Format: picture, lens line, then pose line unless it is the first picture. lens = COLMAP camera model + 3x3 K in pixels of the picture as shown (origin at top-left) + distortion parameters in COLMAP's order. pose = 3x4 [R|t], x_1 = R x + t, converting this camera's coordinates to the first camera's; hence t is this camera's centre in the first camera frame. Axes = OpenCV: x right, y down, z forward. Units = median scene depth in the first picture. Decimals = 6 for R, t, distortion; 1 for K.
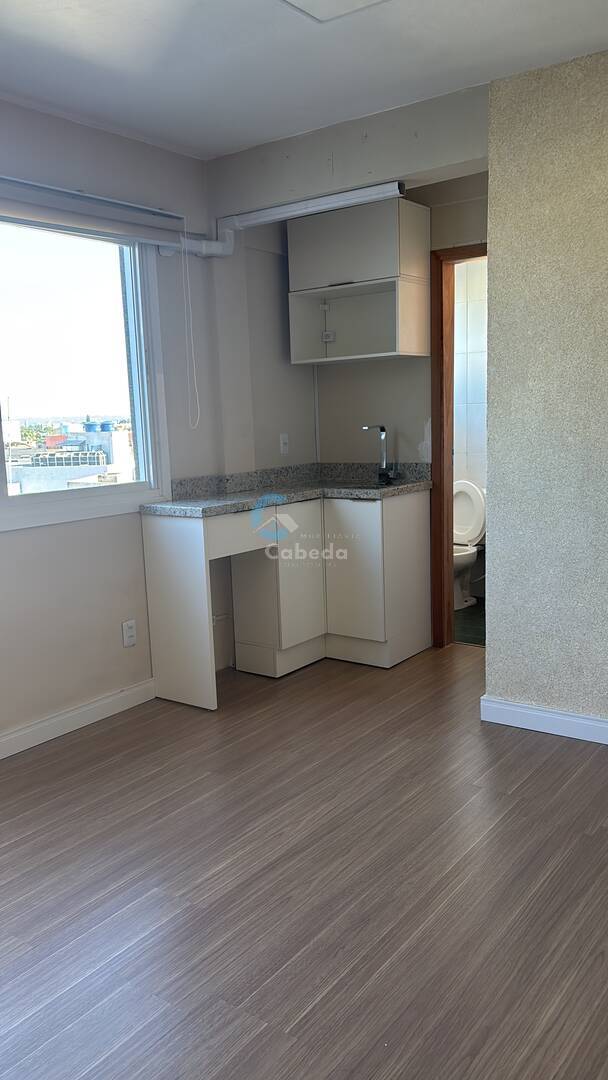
lens RADIAL K [[846.5, 0, 290.4], [0, 846.5, 565.0], [0, 0, 1]] dist [0.028494, -0.002319]
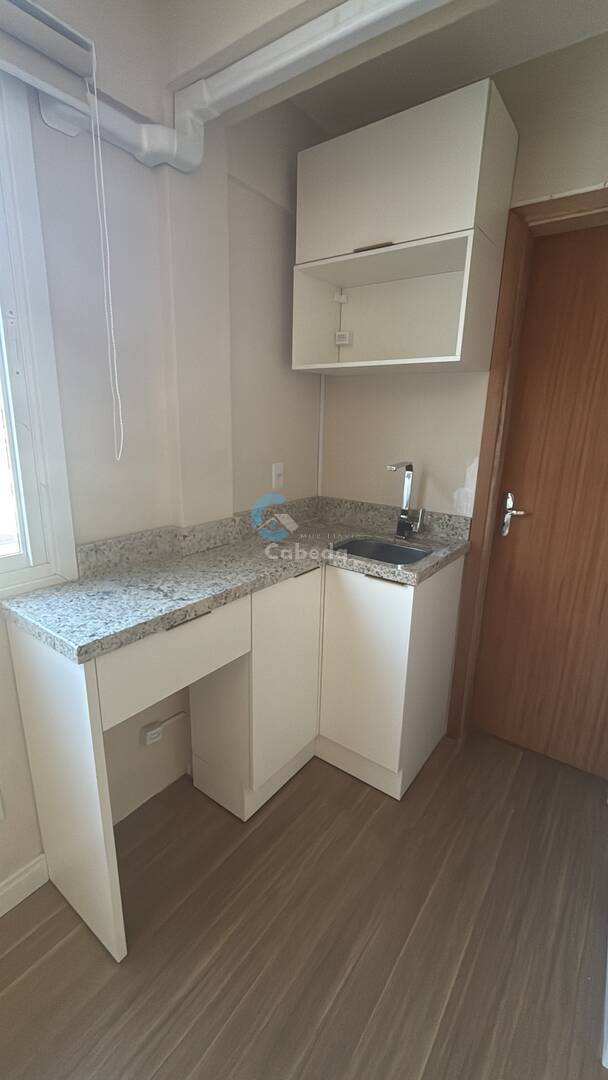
lens RADIAL K [[465.1, 0, 308.0], [0, 465.1, 541.9], [0, 0, 1]] dist [0.000119, -0.000126]
pose [[0.997734, 0.057689, 0.034631, 0.010558], [-0.060314, 0.994947, 0.080271, -0.138784], [-0.029826, -0.082178, 0.996171, 0.668208]]
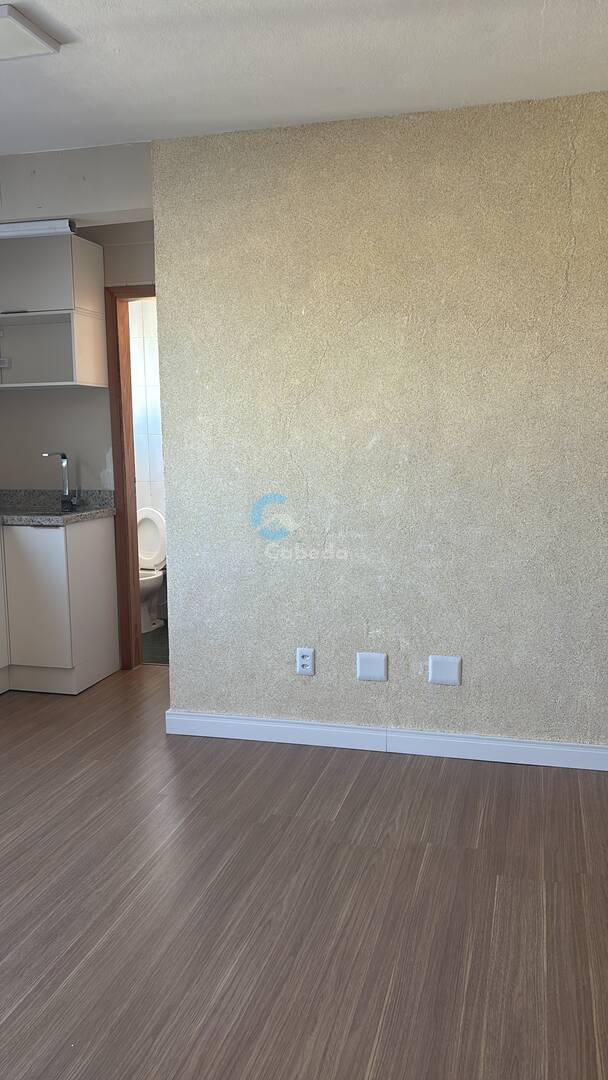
lens RADIAL K [[856.2, 0, 288.0], [0, 856.2, 544.7], [0, 0, 1]] dist [0.070280, -0.054975]
pose [[0.937536, -0.023477, 0.347096, 0.001306], [0.043255, 0.997845, -0.049344, 0.006962], [-0.345189, 0.061276, 0.936531, -0.048955]]
